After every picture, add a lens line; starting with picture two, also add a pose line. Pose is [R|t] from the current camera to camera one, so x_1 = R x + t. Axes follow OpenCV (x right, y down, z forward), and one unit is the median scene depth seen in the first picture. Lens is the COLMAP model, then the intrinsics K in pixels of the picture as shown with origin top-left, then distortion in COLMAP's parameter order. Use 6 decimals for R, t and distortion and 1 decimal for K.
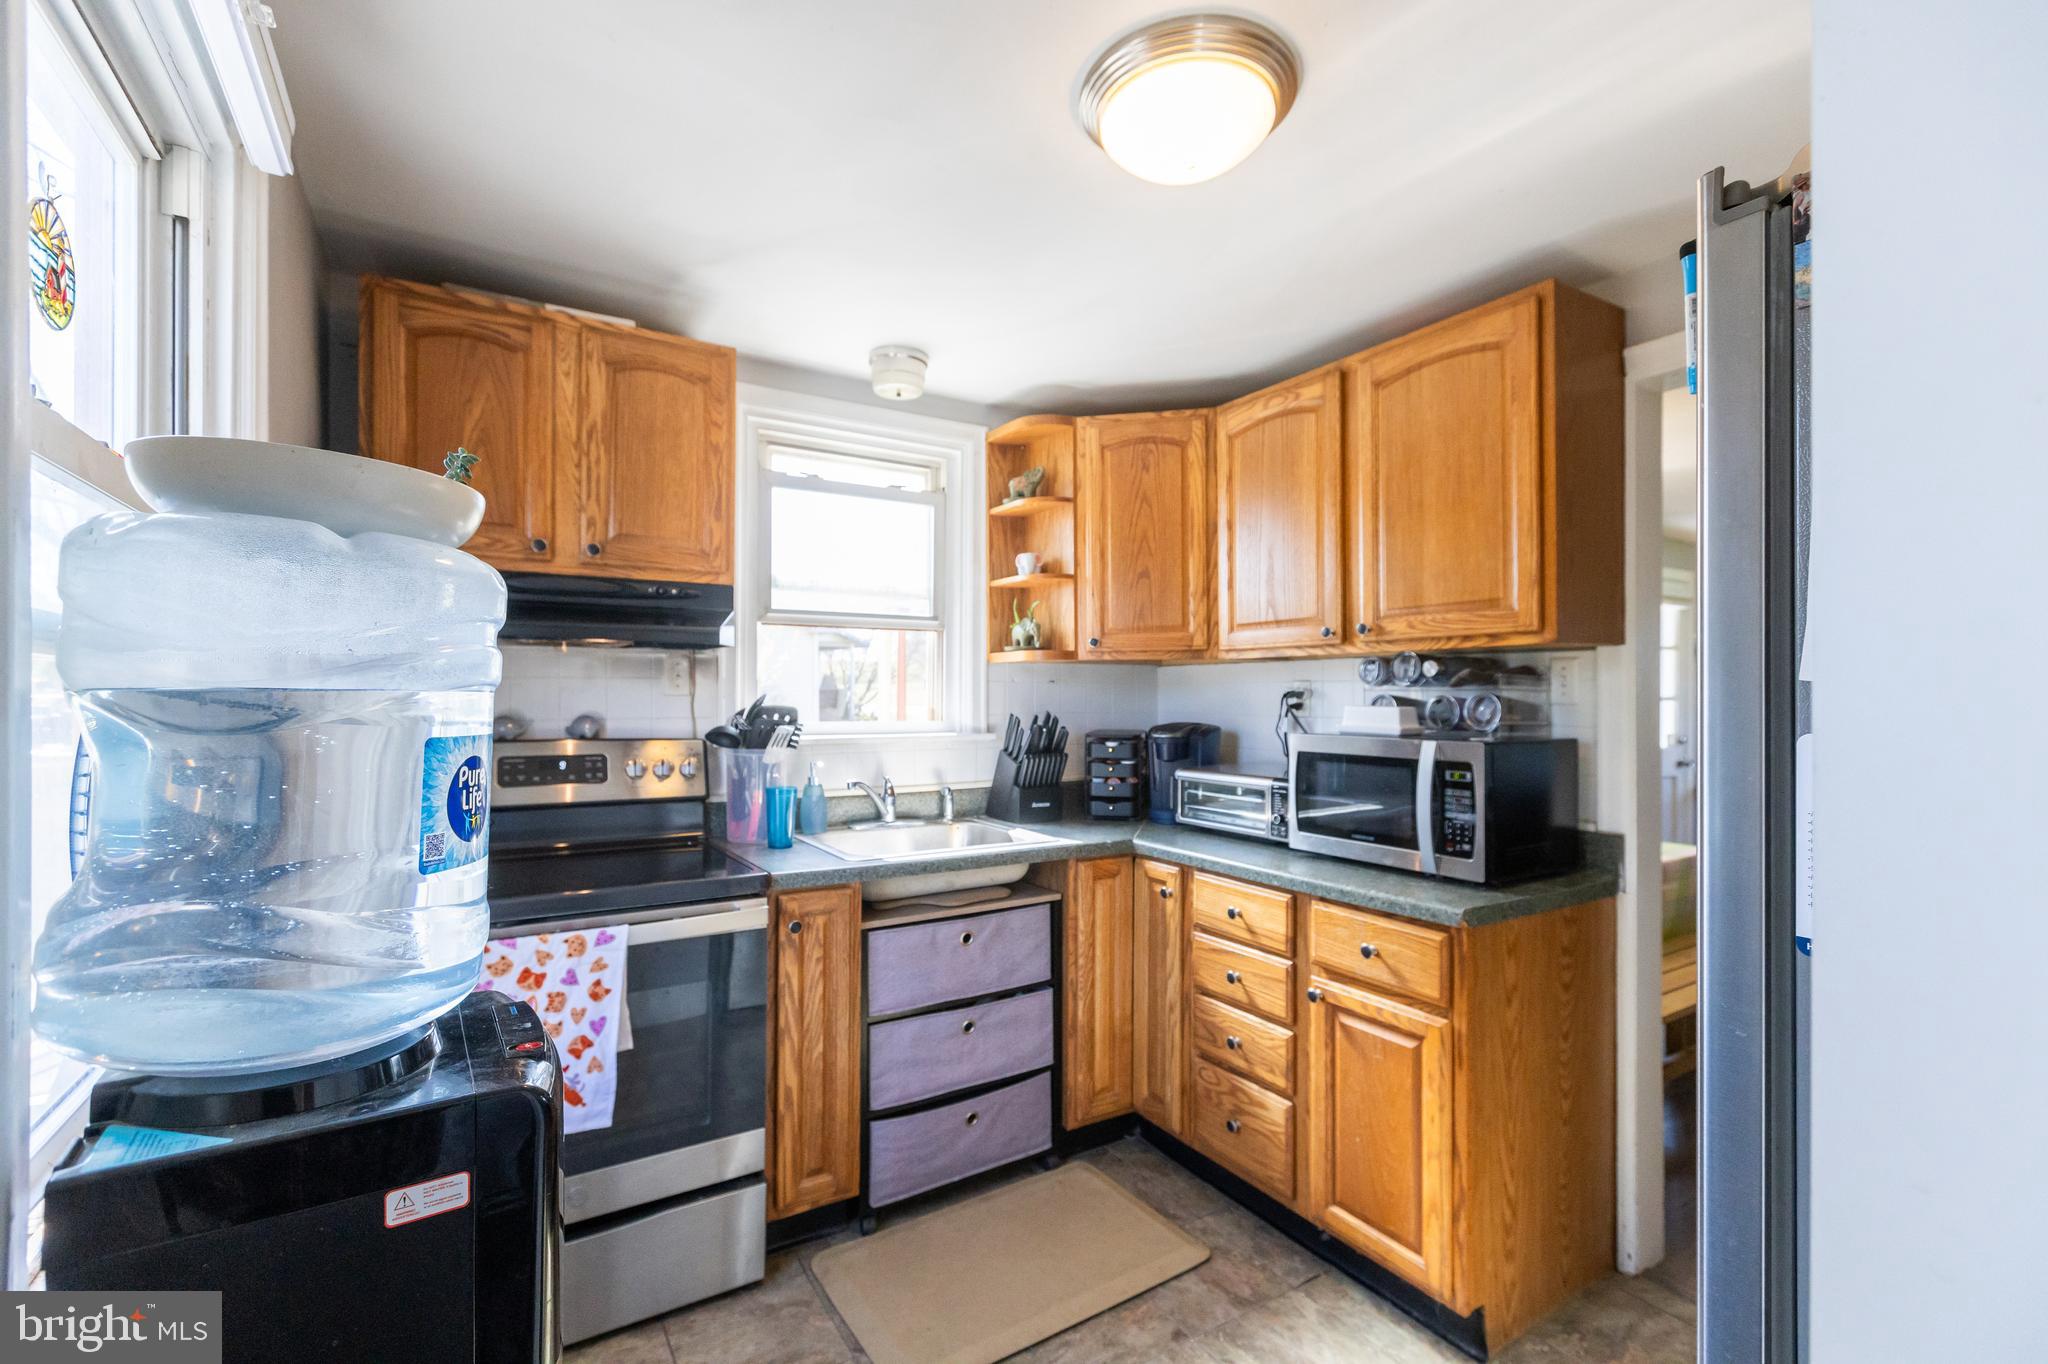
lens RADIAL K [[921.1, 0, 1028.6], [0, 921.1, 692.8], [0, 0, 1]] dist [0.002027, -0.000034]
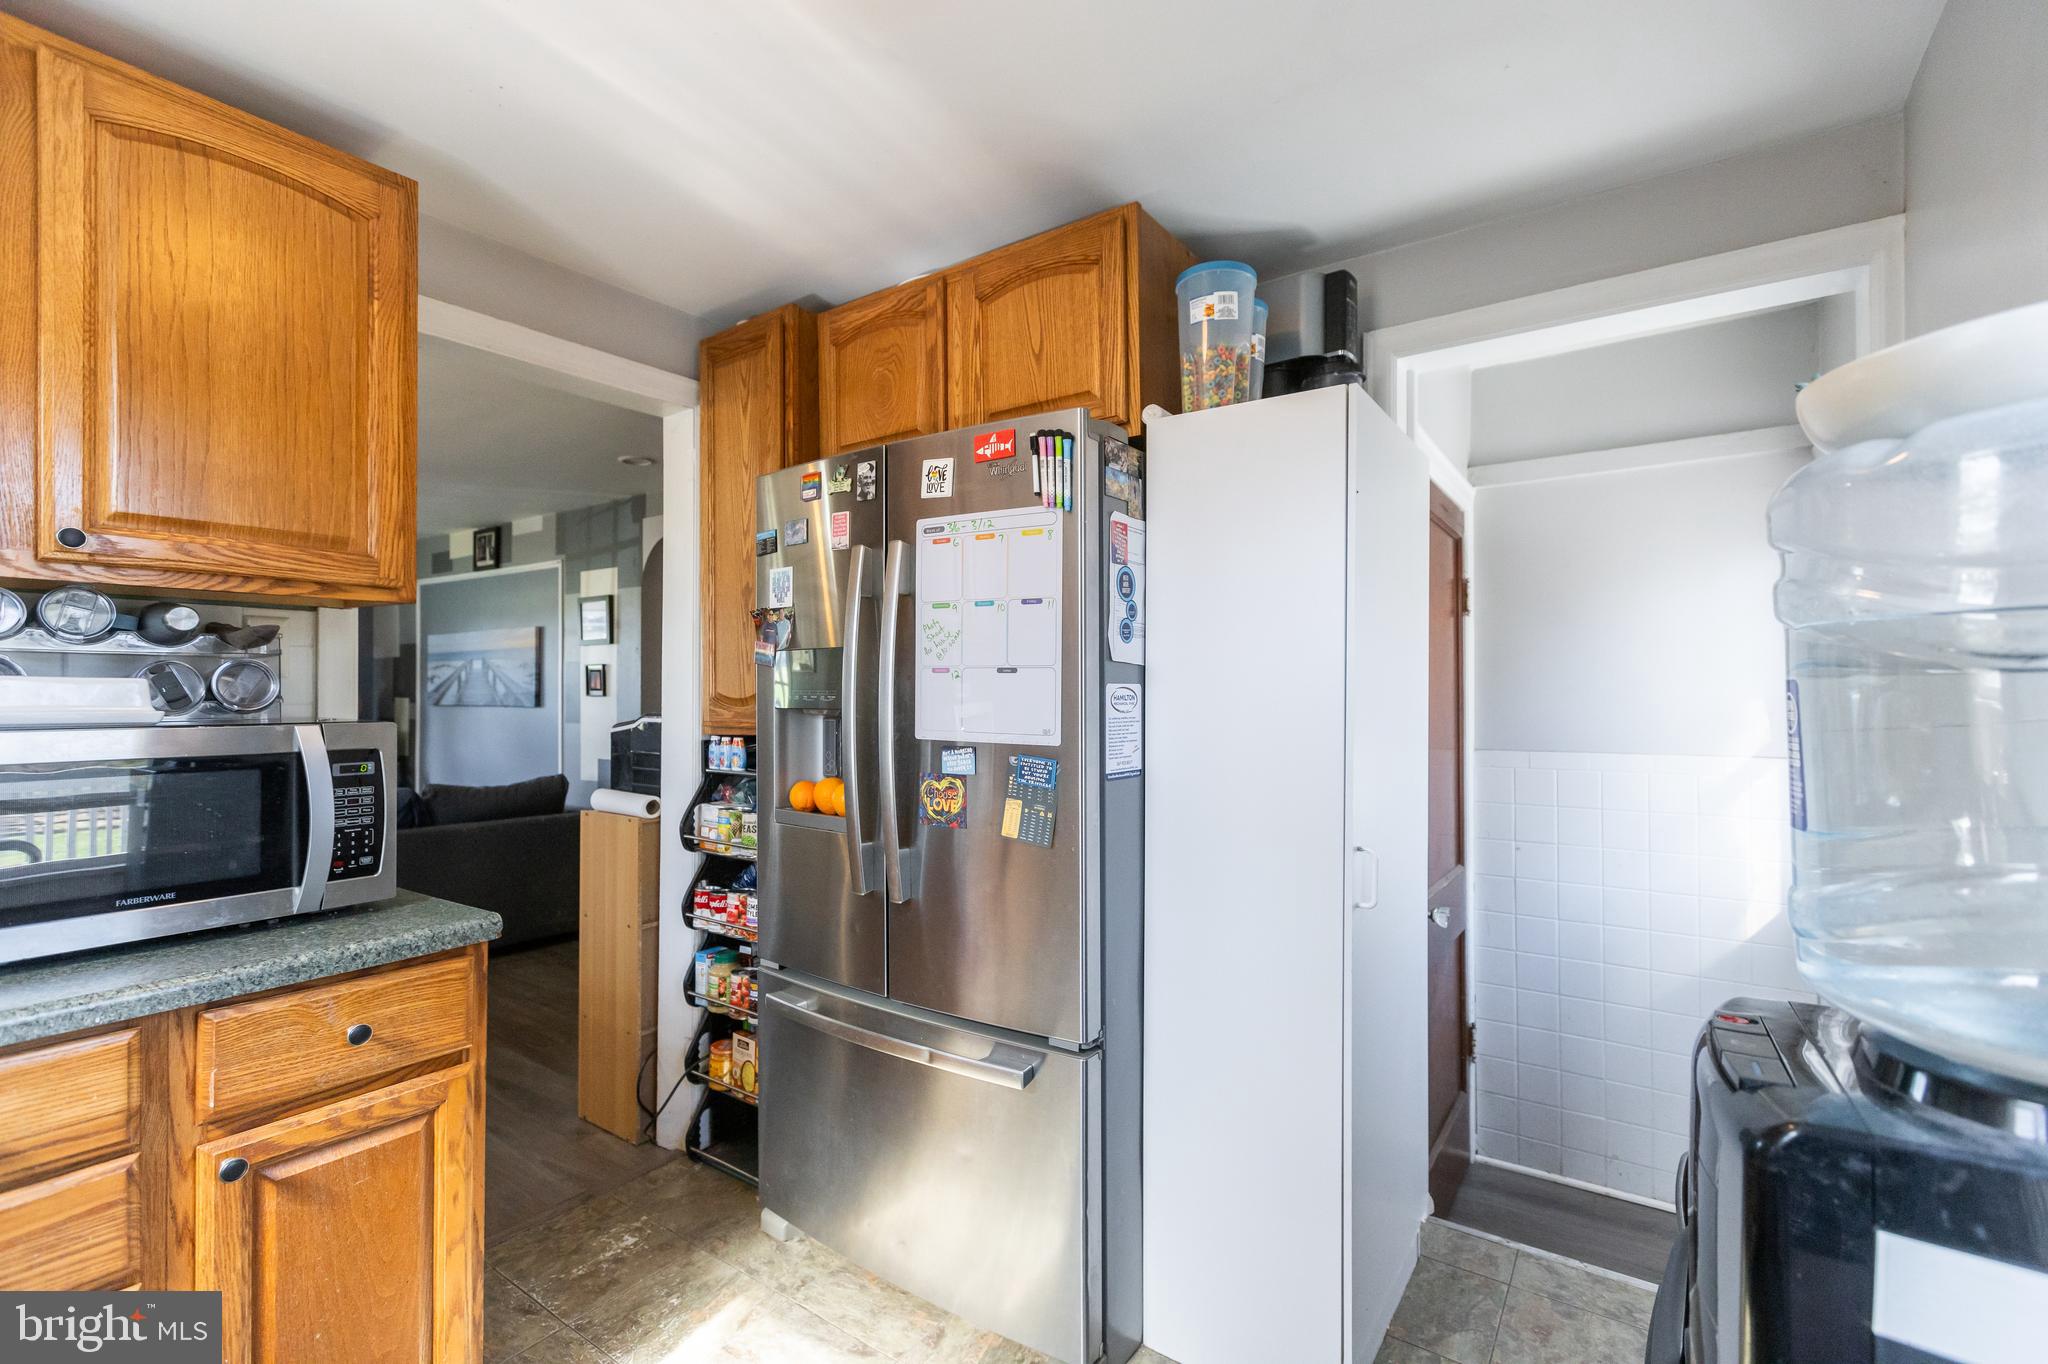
lens RADIAL K [[921.1, 0, 1017.2], [0, 921.1, 684.1], [0, 0, 1]] dist [0.002027, -0.000034]
pose [[-0.375134, -0.008309, 0.926933, -0.429299], [-0.012098, 0.999919, 0.004067, 0.011322], [-0.926891, -0.009689, -0.375204, 0.774461]]
